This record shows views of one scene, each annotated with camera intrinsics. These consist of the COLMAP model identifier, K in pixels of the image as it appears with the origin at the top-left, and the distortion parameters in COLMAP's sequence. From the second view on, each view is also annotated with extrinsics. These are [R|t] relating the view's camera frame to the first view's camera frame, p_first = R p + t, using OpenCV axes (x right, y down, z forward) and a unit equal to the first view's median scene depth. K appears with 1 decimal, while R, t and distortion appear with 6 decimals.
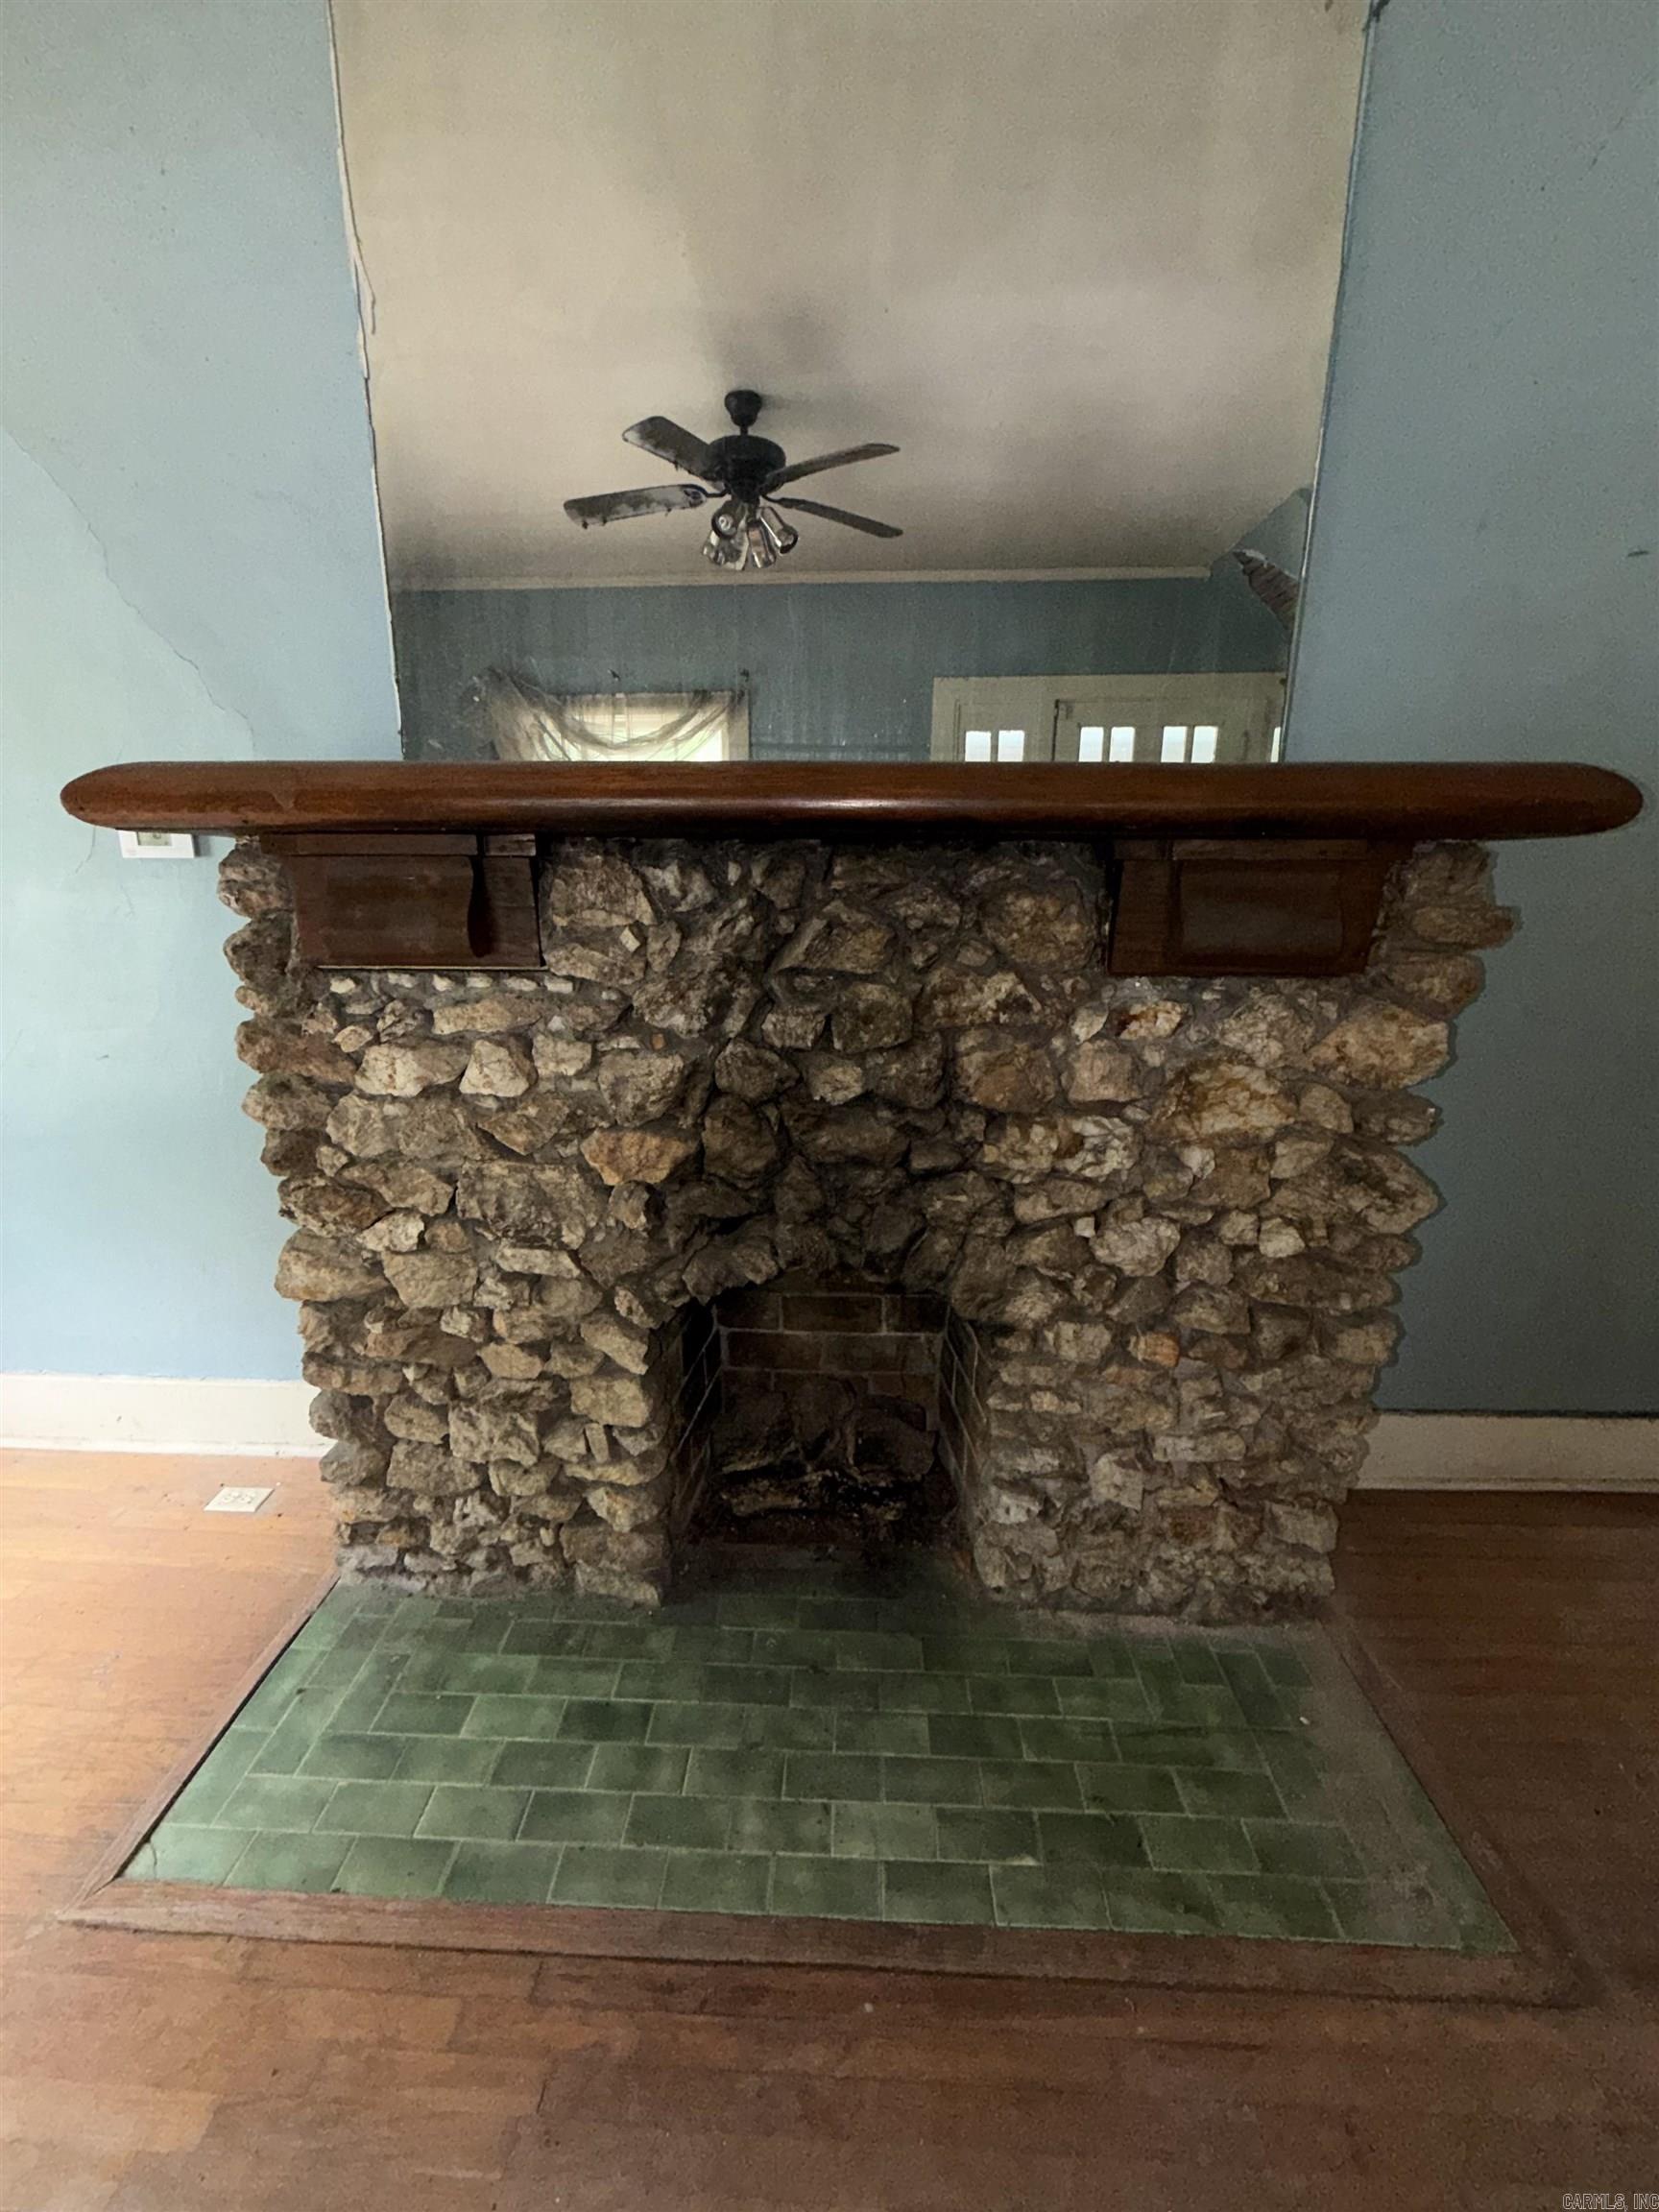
lens RADIAL K [[882.5, 0, 827.2], [0, 882.5, 1099.4], [0, 0, 1]] dist [-0.000362, 0.000111]
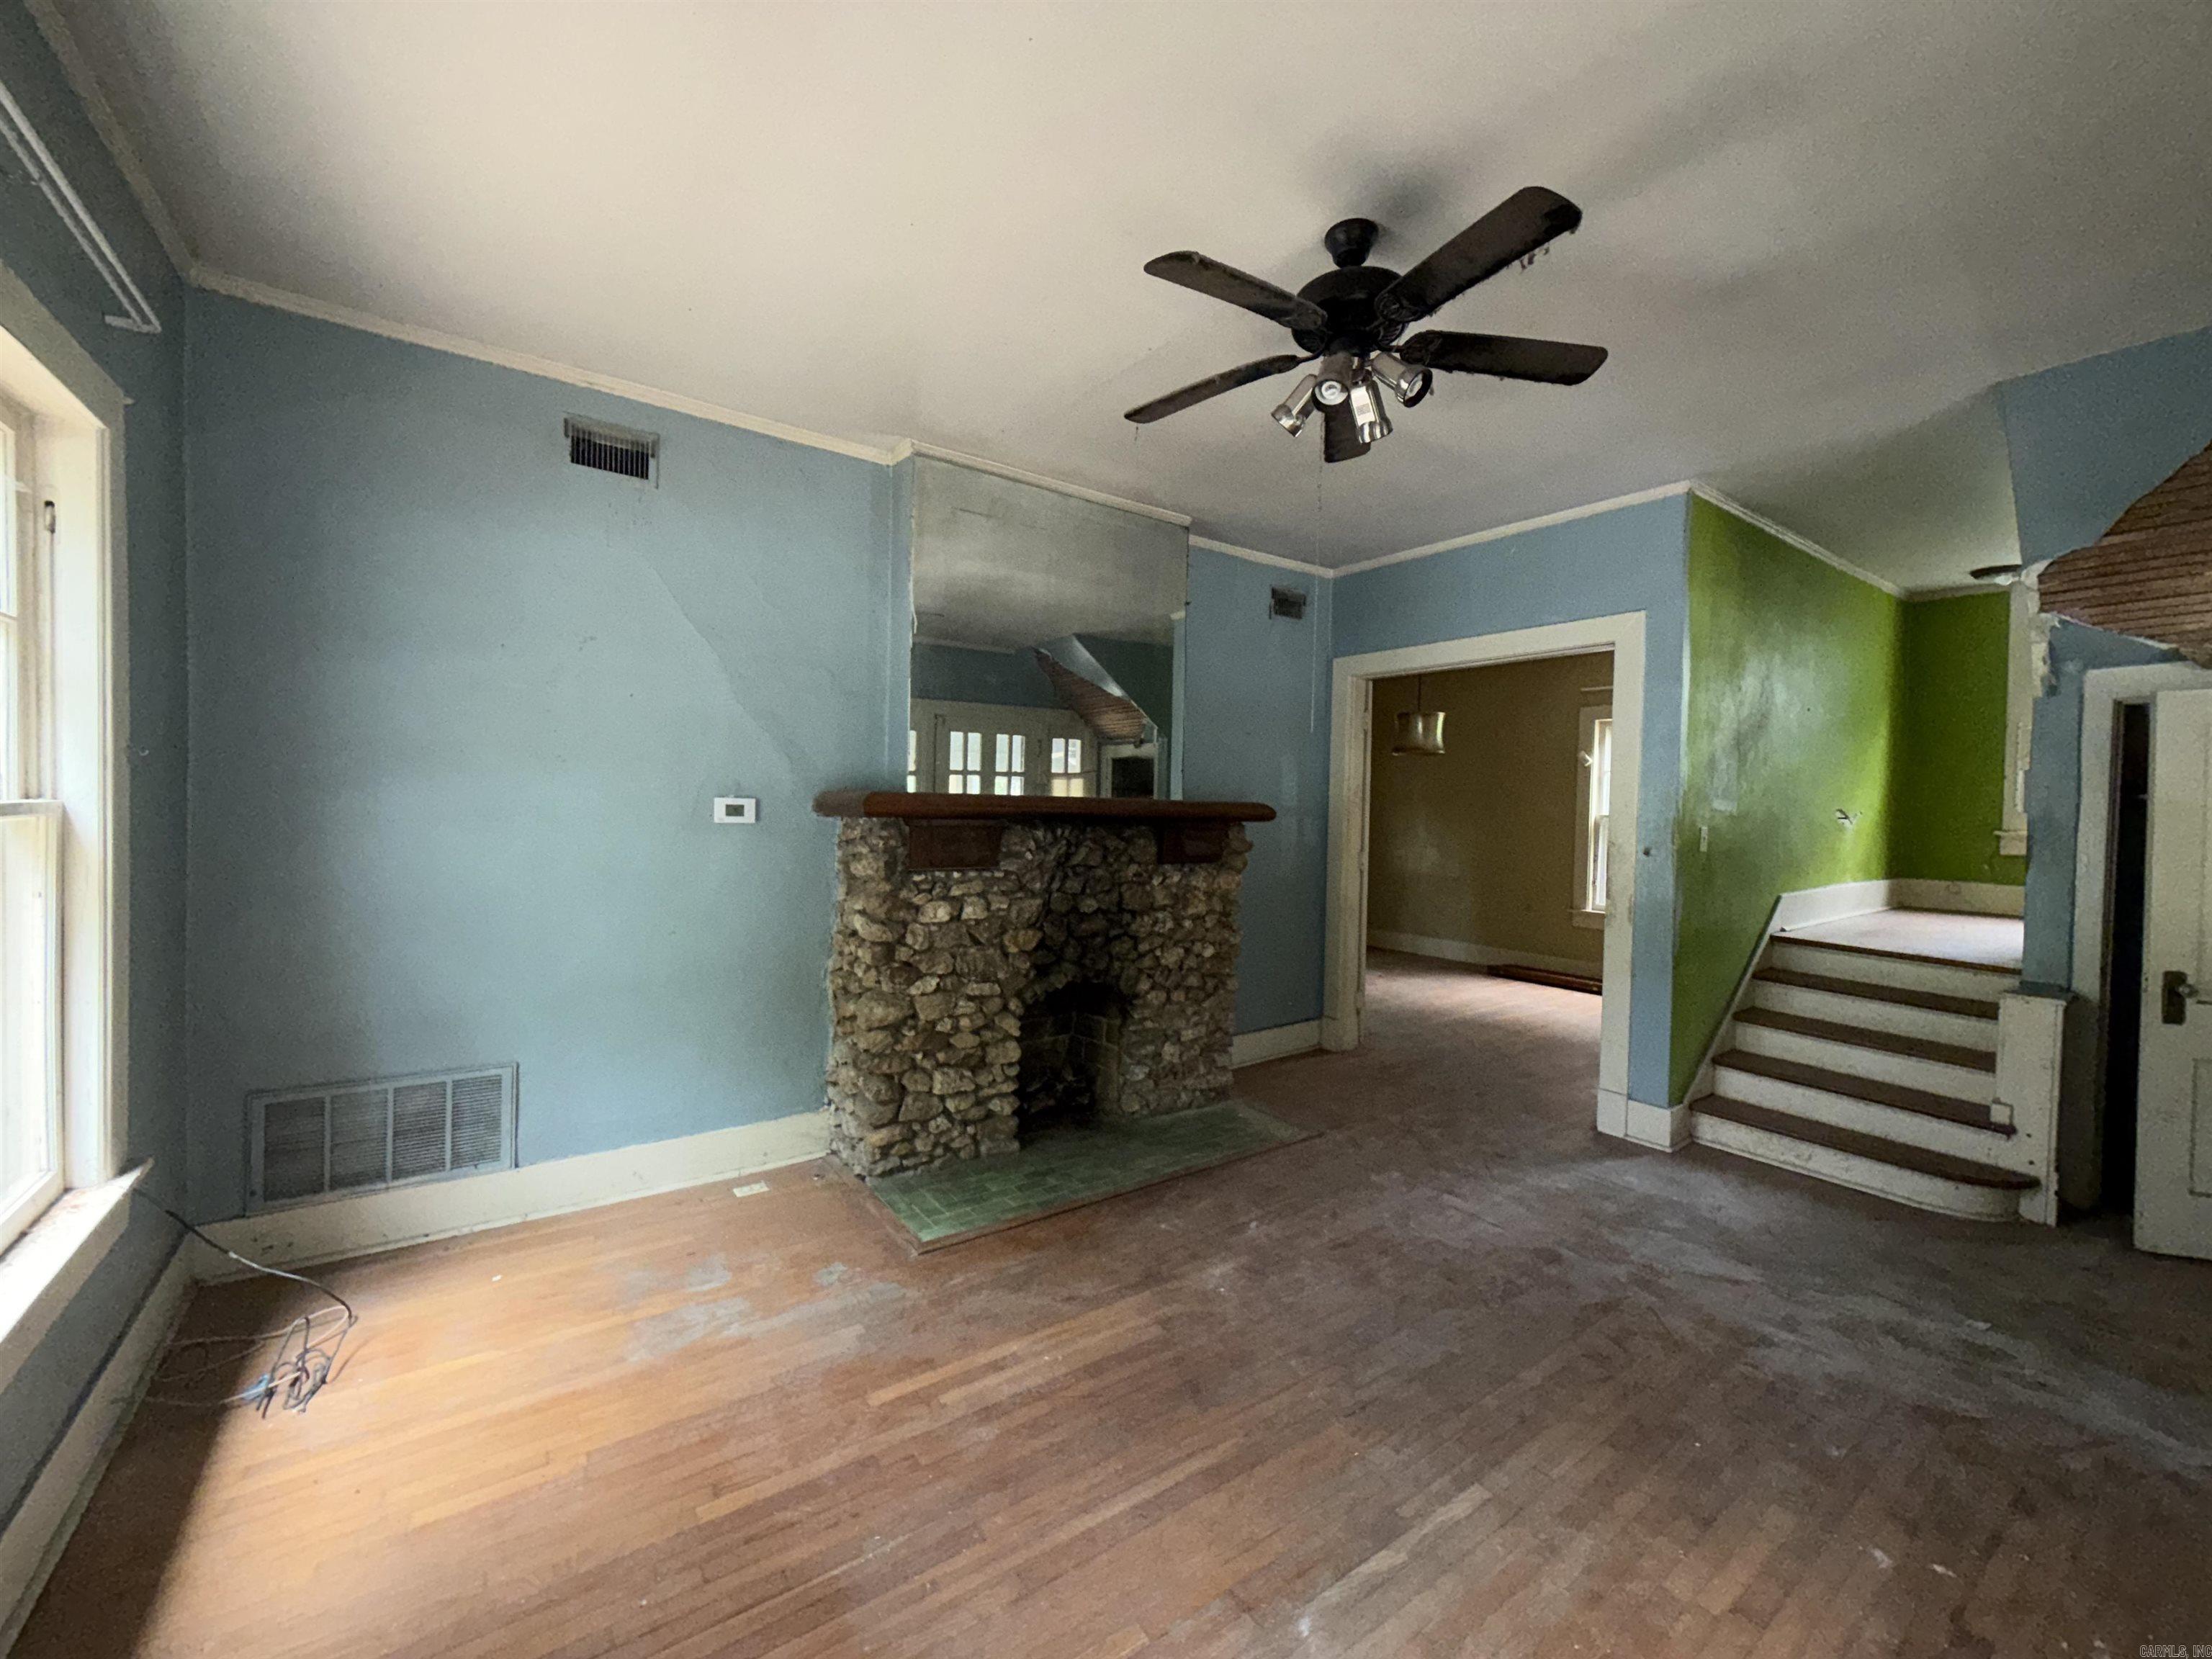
lens RADIAL K [[882.5, 0, 1098.9], [0, 882.5, 833.6], [0, 0, 1]] dist [-0.000362, 0.000111]
pose [[0.791161, -0.006047, 0.611578, -1.597413], [0.138462, 0.975760, -0.169471, 0.227692], [-0.595729, 0.218759, 0.772821, -1.166775]]
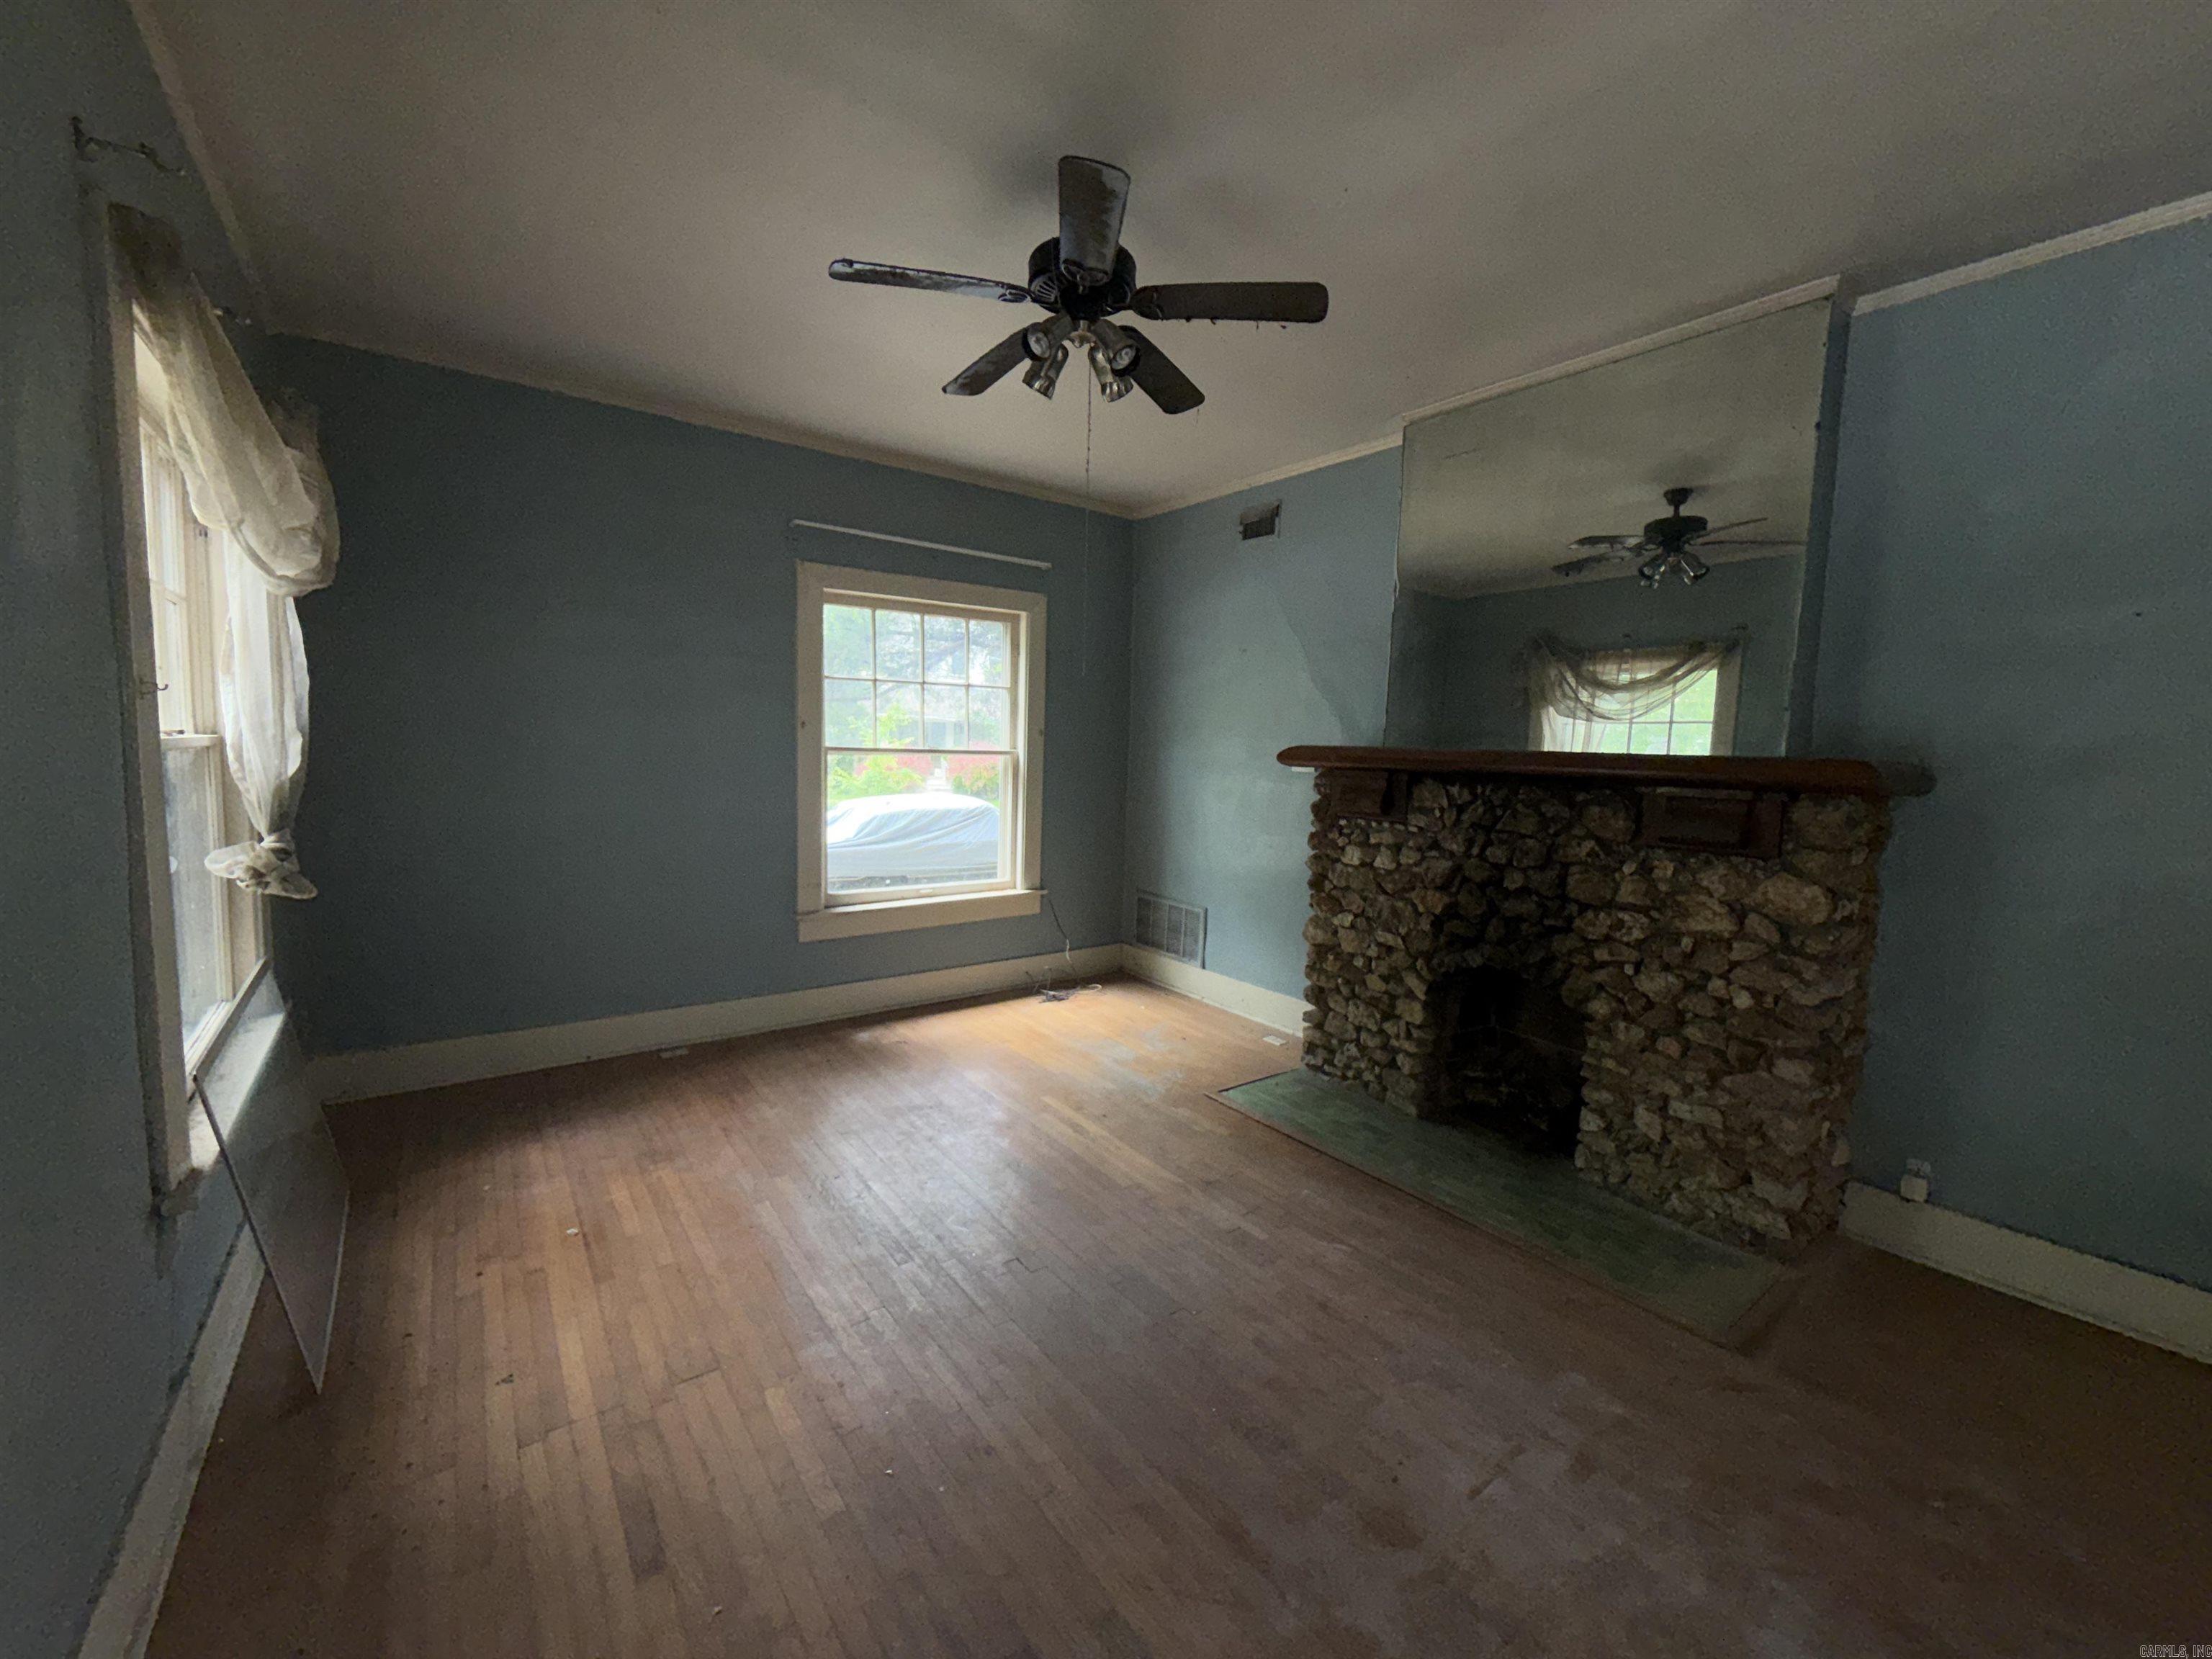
lens RADIAL K [[873.5, 0, 1115.2], [0, 873.5, 829.7], [0, 0, 1]] dist [-0.000407, 0.000033]
pose [[0.636833, 0.088840, -0.765867, 1.045792], [-0.222666, 0.972205, -0.072376, 0.240445], [0.738149, 0.216623, 0.638913, -1.209761]]
